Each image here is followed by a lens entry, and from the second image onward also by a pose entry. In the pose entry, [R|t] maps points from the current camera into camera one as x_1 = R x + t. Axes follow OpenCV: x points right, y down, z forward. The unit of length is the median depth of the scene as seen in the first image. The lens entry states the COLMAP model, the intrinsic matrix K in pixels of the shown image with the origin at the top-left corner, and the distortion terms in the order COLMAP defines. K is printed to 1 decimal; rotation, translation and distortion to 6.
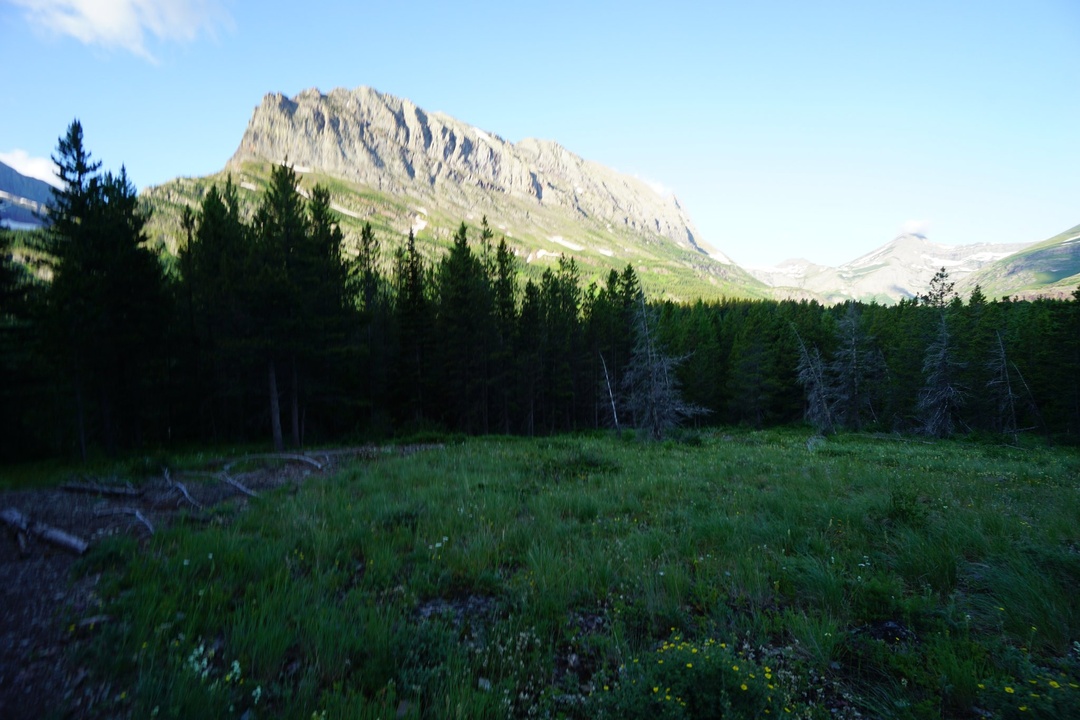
lens RADIAL K [[489.8, 0, 540.0], [0, 489.8, 339.5], [0, 0, 1]] dist [-0.032495, 0.000988]
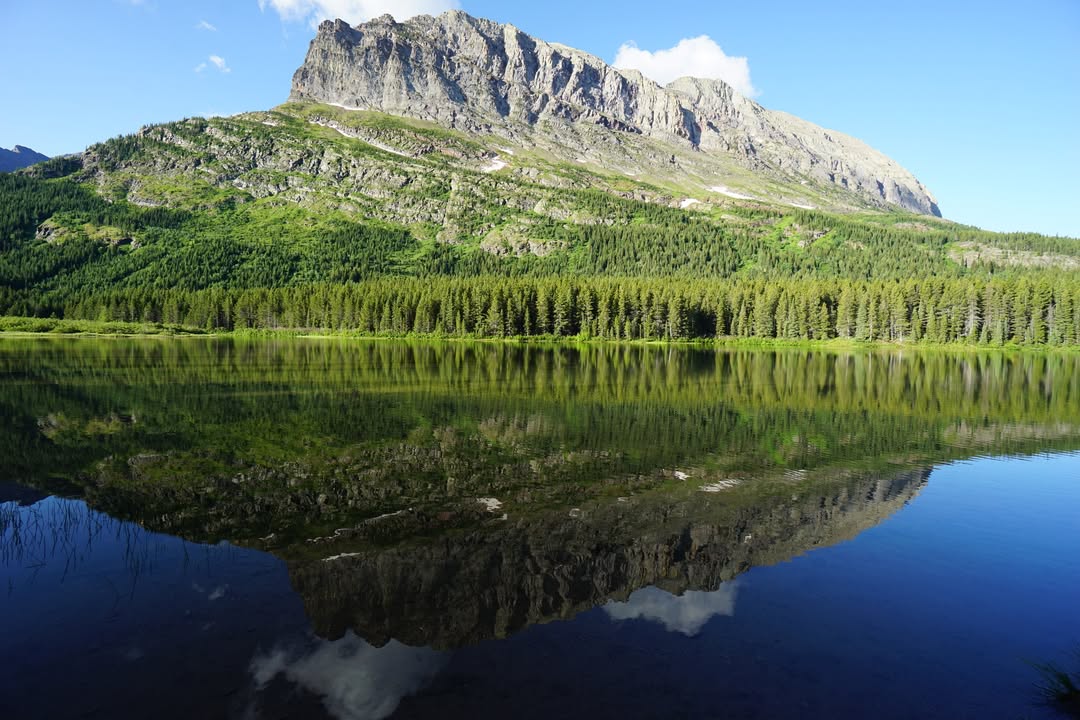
lens RADIAL K [[489.8, 0, 540.0], [0, 489.8, 339.5], [0, 0, 1]] dist [-0.032495, 0.000988]
pose [[0.941815, 0.016080, -0.335746, 0.032078], [-0.028503, 0.999078, -0.032108, 0.018485], [0.334920, 0.039809, 0.941405, 0.335744]]
